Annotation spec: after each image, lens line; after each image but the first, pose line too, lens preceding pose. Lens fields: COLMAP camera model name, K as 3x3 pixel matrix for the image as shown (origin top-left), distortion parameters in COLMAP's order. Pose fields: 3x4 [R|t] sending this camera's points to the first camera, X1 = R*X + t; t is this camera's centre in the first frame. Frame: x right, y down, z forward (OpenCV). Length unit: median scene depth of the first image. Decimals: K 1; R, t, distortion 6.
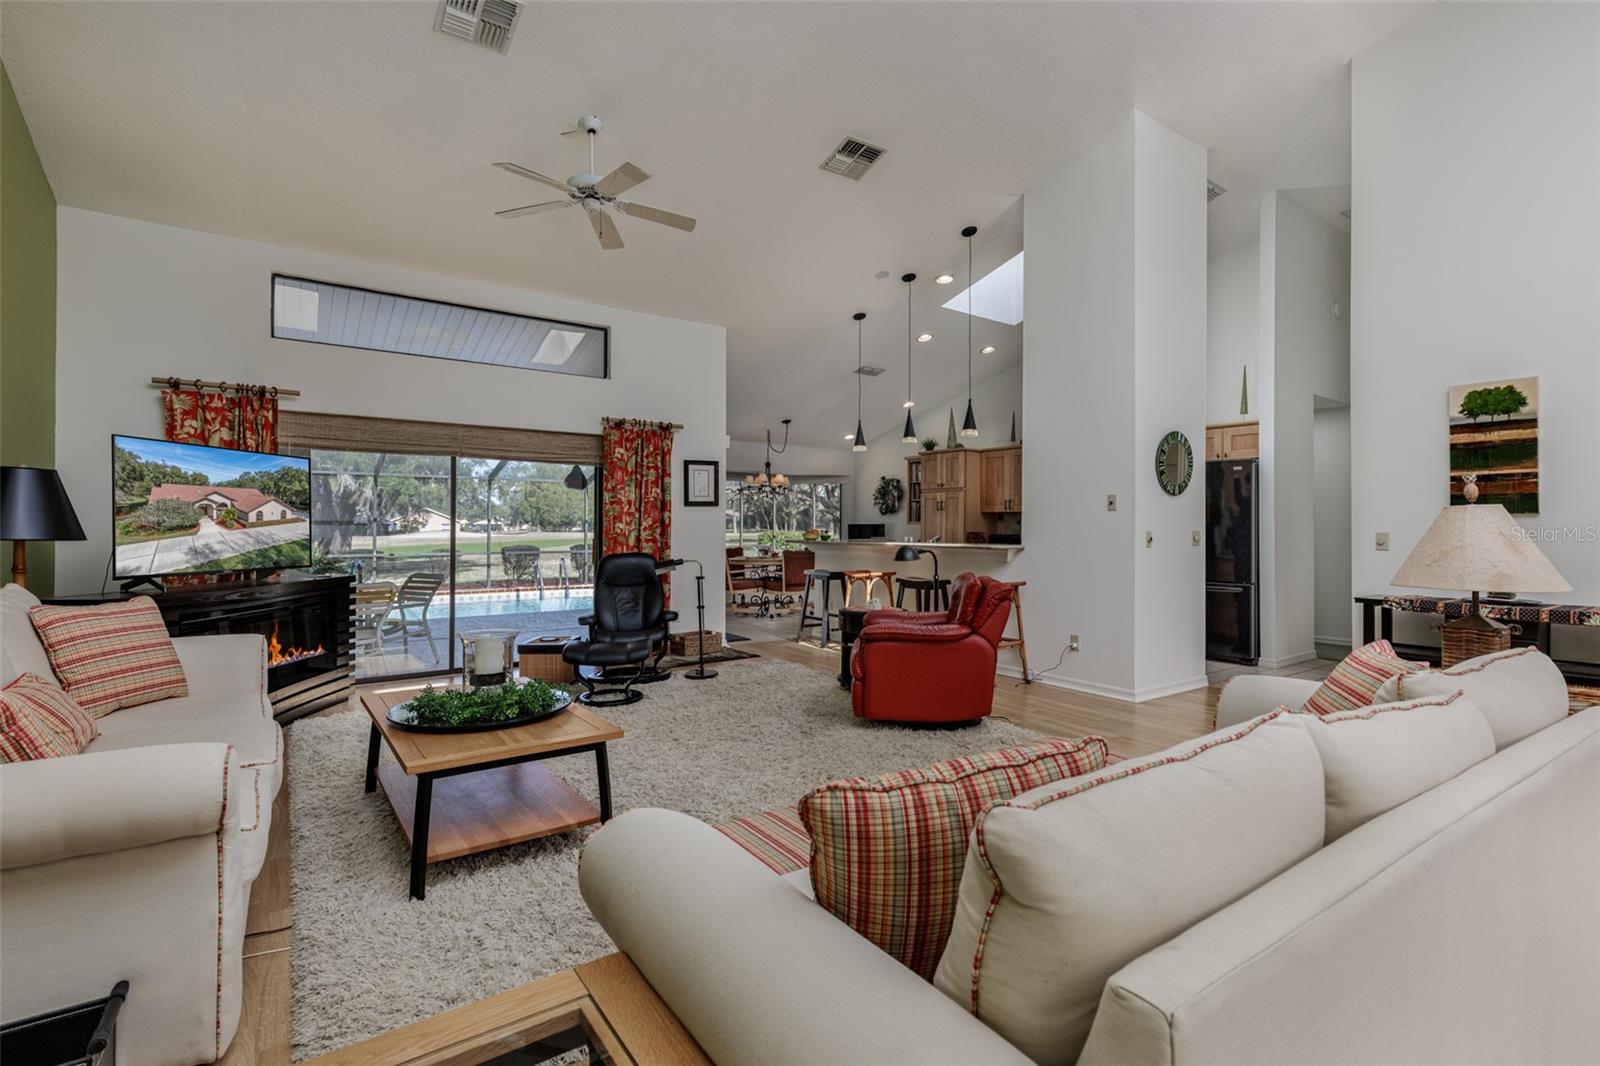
lens RADIAL K [[733.2, 0, 792.8], [0, 733.2, 531.4], [0, 0, 1]] dist [0.002445, 0.000254]
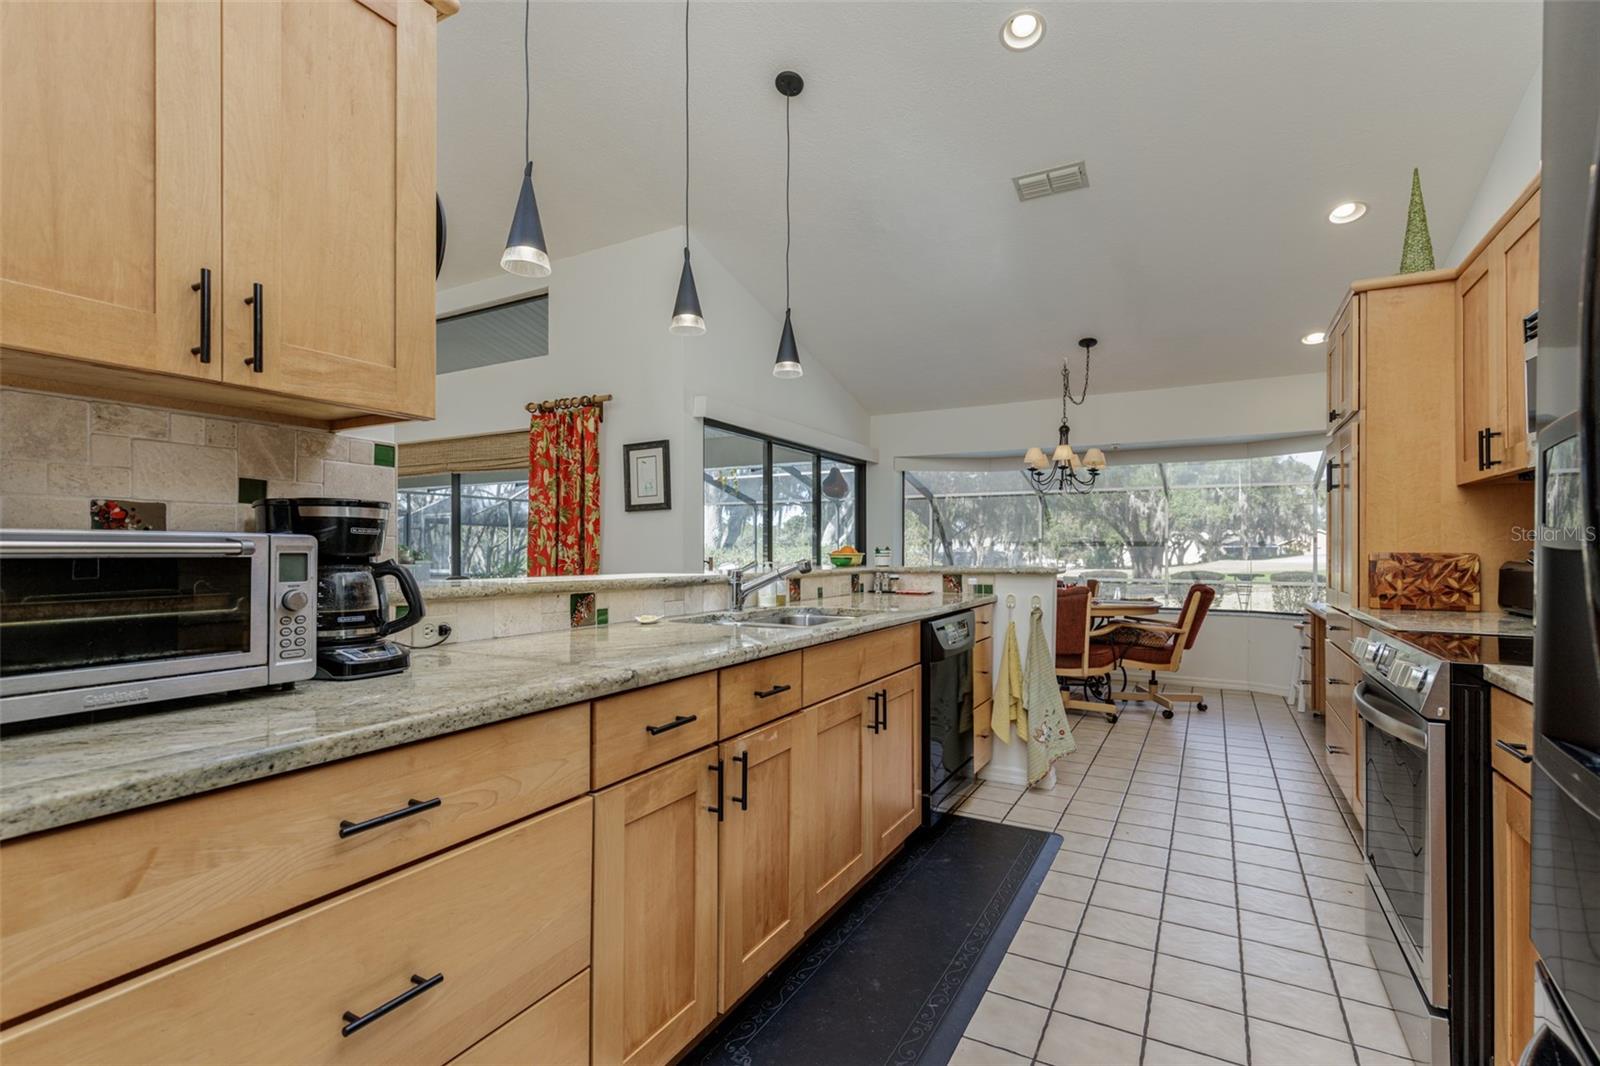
lens RADIAL K [[726.9, 0, 801.2], [0, 726.9, 548.7], [0, 0, 1]] dist [0.002646, 0.000169]
pose [[0.439036, -0.002648, -0.898466, 0.781538], [-0.005362, 0.999970, -0.005567, 0.003037], [0.898454, 0.007262, 0.439008, 1.248682]]
